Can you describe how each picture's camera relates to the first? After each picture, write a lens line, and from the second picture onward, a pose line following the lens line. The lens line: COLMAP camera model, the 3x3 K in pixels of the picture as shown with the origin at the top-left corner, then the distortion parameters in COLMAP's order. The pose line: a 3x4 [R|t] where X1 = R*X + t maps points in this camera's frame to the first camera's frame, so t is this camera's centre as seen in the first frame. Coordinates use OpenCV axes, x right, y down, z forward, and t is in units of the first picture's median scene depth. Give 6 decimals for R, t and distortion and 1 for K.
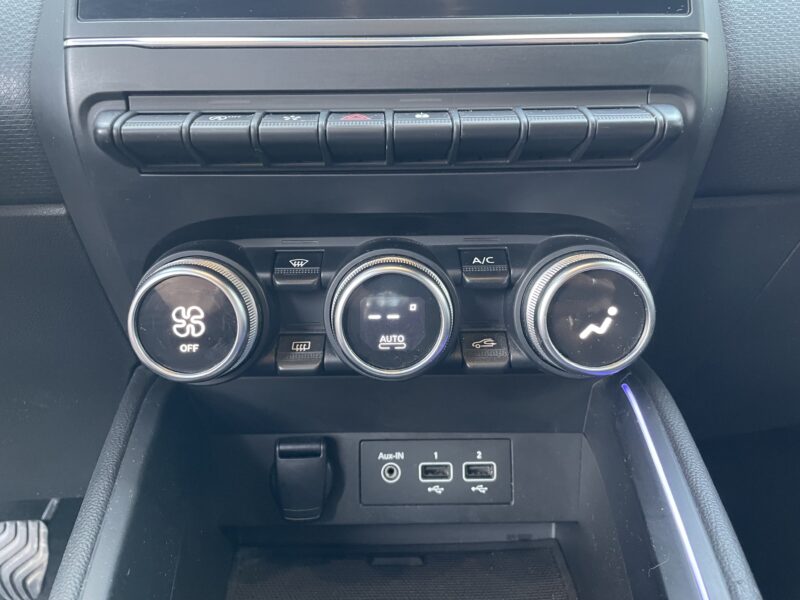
lens RADIAL K [[599.8, 0, 402.9], [0, 599.8, 298.1], [0, 0, 1]] dist [0.102319, -0.129087]
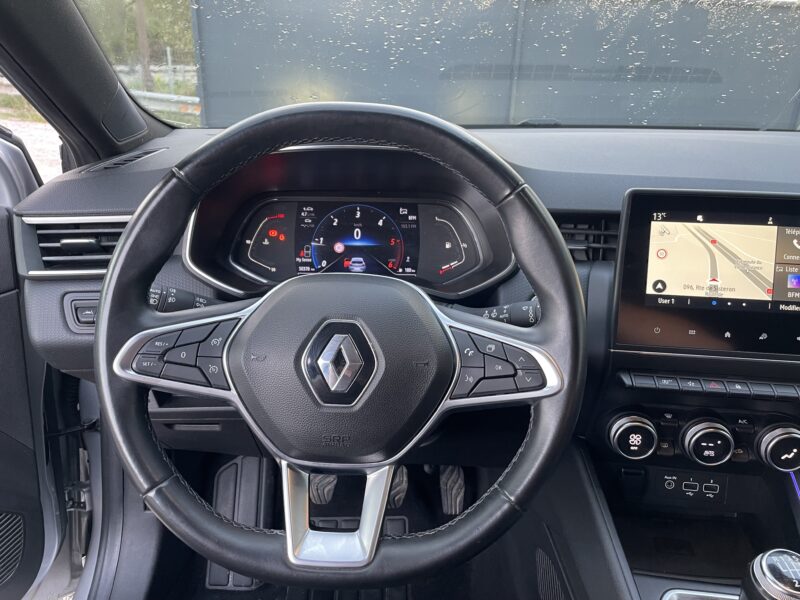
lens RADIAL K [[613.8, 0, 392.2], [0, 613.8, 291.7], [0, 0, 1]] dist [0.114515, -0.149489]
pose [[0.989657, 0.065486, -0.127635, -1.062402], [-0.051026, 0.992233, 0.113446, -0.853391], [0.134073, -0.105760, 0.985312, -1.827003]]
